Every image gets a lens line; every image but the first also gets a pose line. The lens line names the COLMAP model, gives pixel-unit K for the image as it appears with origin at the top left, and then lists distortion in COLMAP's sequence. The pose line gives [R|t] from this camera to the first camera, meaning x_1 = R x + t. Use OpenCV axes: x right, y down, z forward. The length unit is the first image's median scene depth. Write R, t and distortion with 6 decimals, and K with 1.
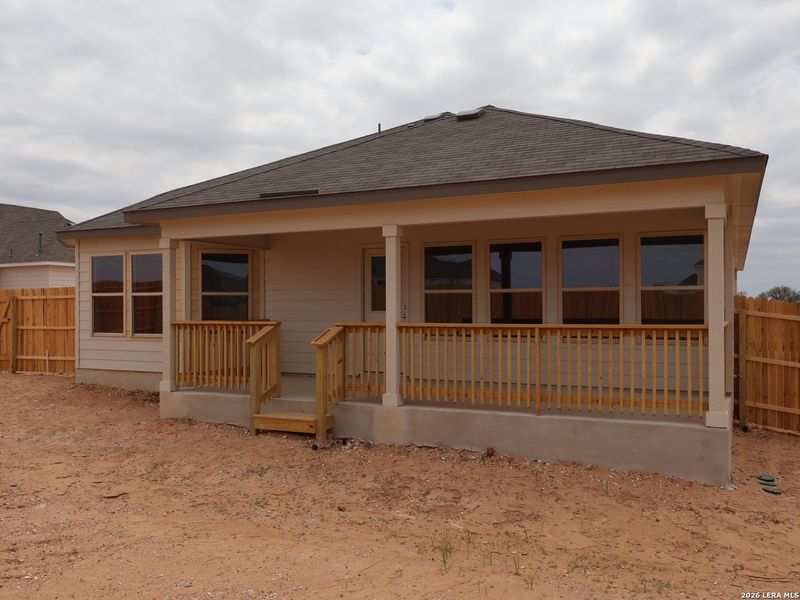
lens RADIAL K [[646.8, 0, 400.0], [0, 646.8, 300.0], [0, 0, 1]] dist [0.003363, -0.002108]
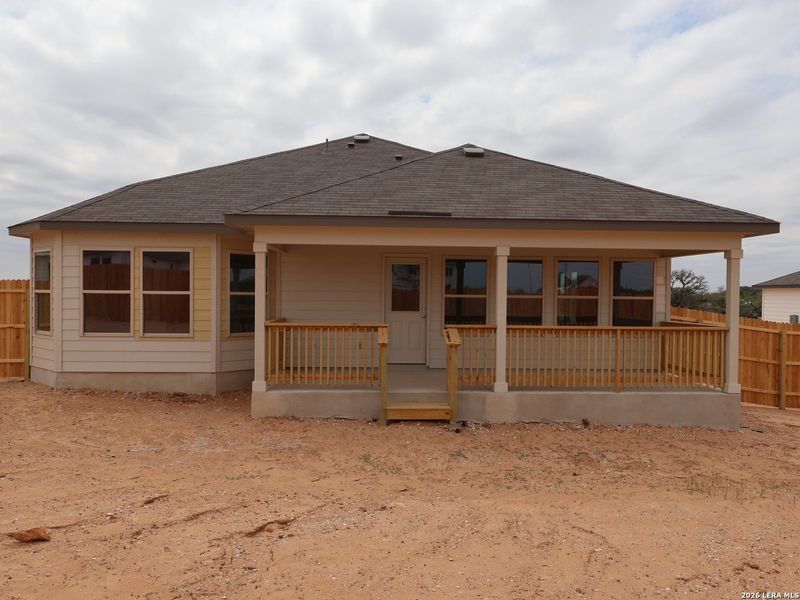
lens RADIAL K [[589.6, 0, 374.1], [0, 589.6, 300.7], [0, 0, 1]] dist [0.003273, -0.002582]
pose [[0.894892, 0.009696, 0.446177, -0.702132], [-0.019082, 0.999681, 0.016549, -0.024604], [-0.445875, -0.023324, 0.894792, 0.095459]]
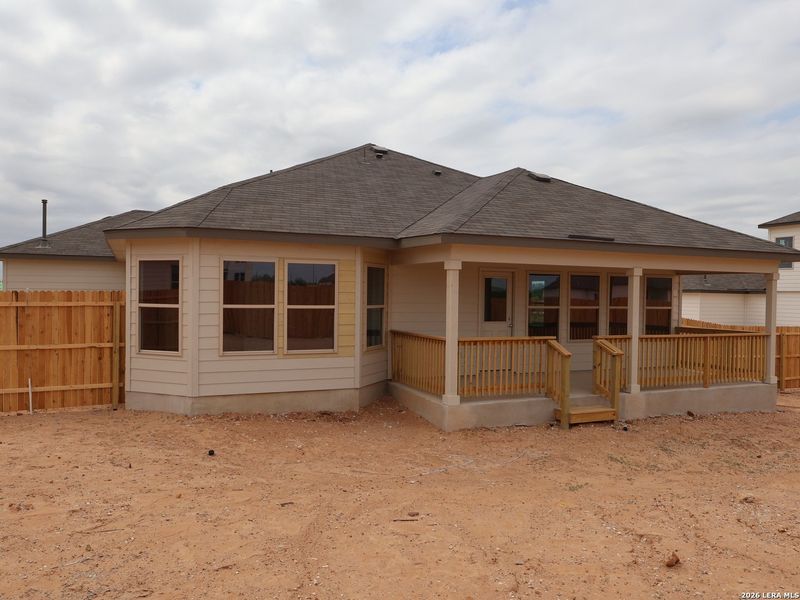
lens RADIAL K [[589.6, 0, 374.1], [0, 589.6, 300.7], [0, 0, 1]] dist [0.003273, -0.002582]
pose [[0.686643, 0.005446, 0.726974, -1.306718], [-0.024114, 0.999592, 0.015287, -0.046011], [-0.726595, -0.028027, 0.686495, 0.498099]]
